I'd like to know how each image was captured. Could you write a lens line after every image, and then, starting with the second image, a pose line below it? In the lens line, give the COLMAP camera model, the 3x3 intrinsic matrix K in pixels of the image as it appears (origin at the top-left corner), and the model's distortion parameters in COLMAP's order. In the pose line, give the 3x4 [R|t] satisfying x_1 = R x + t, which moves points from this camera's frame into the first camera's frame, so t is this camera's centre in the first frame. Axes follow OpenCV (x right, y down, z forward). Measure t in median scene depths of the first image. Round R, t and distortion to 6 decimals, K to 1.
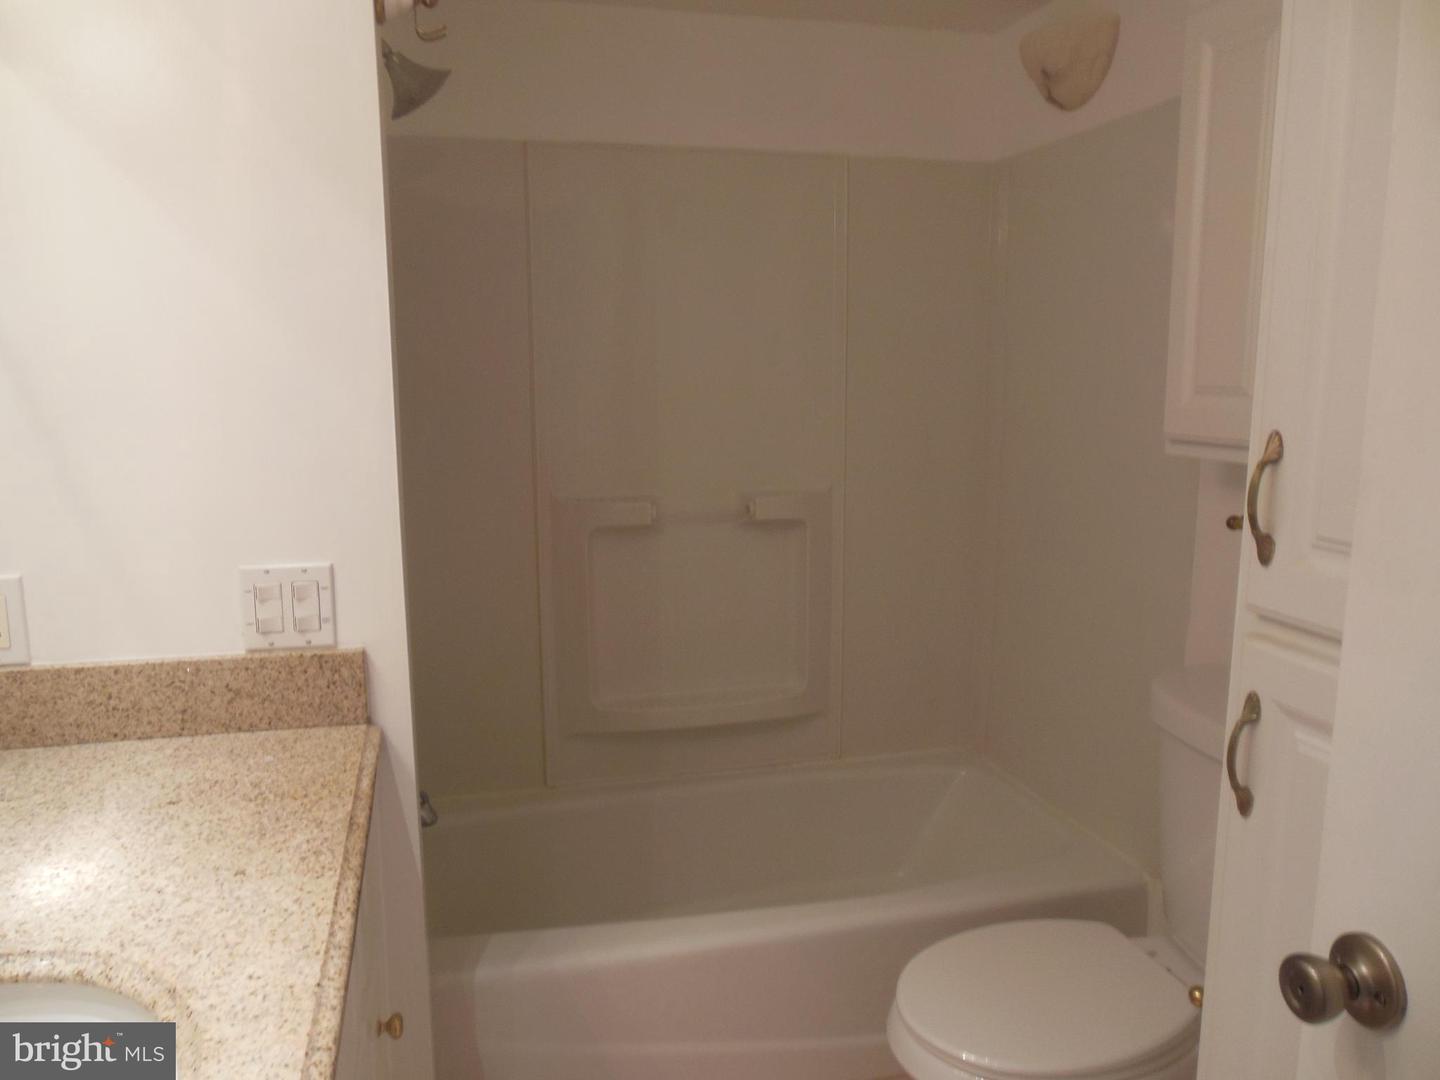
lens RADIAL K [[1090.8, 0, 721.0], [0, 1090.8, 546.0], [0, 0, 1]] dist [-0.050010, 0.077291]
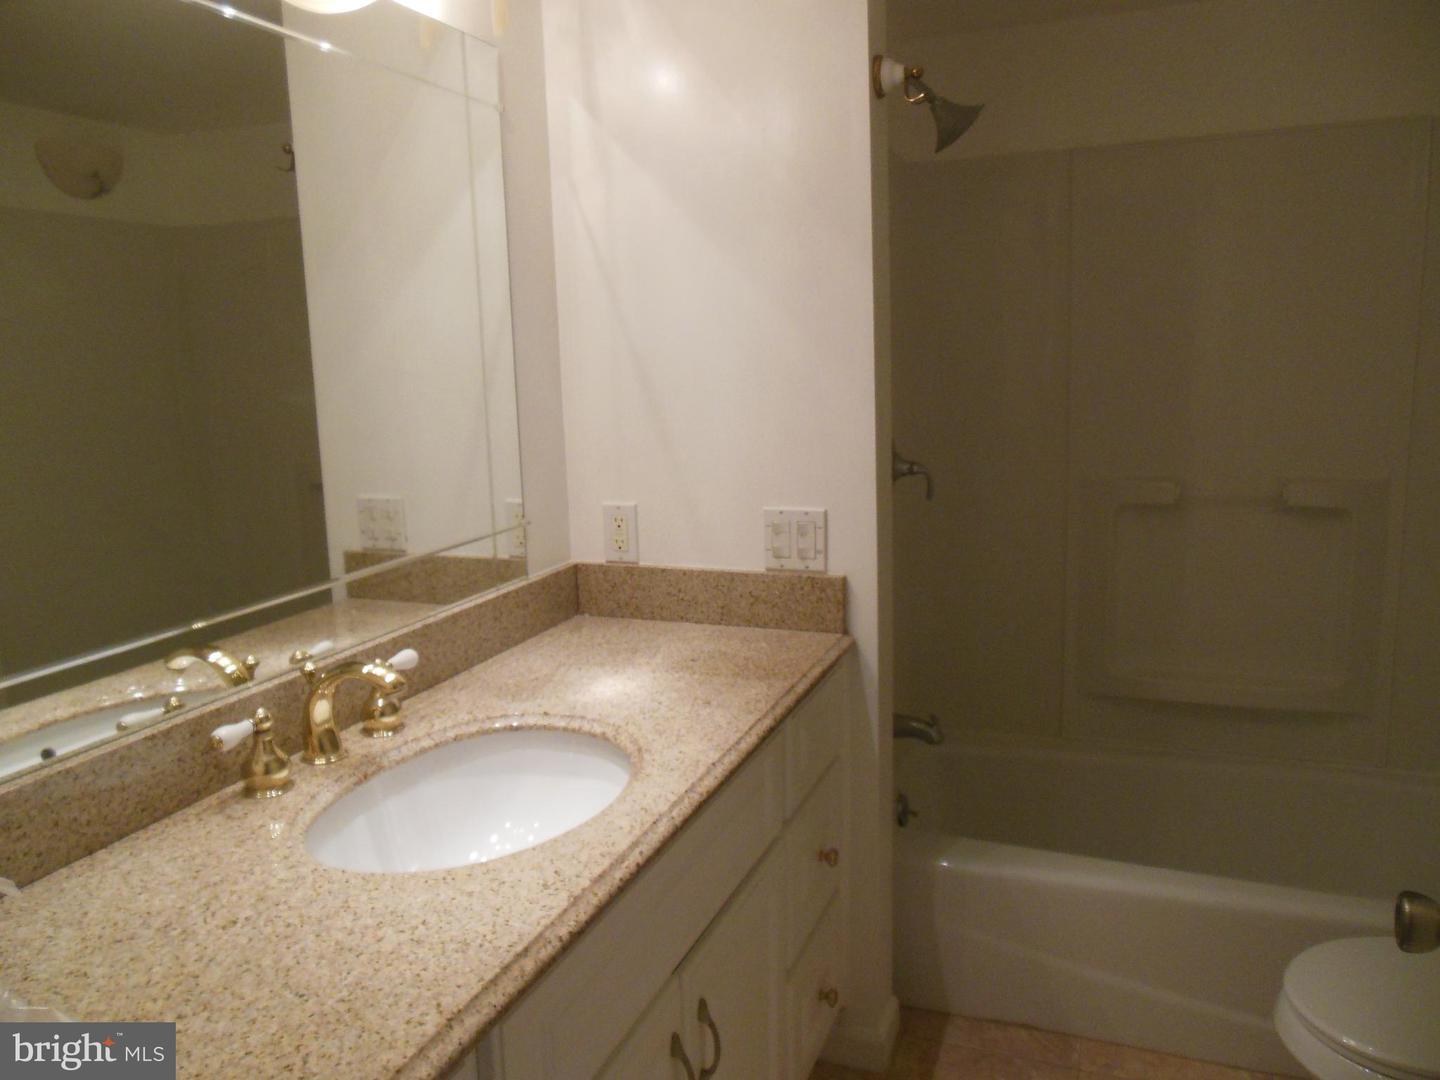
lens RADIAL K [[1090.8, 0, 721.0], [0, 1090.8, 546.0], [0, 0, 1]] dist [-0.050010, 0.077291]
pose [[0.822216, 0.080542, -0.563448, 0.294995], [-0.069823, 0.996733, 0.040588, 0.015547], [0.564877, 0.005970, 0.825154, -0.175142]]
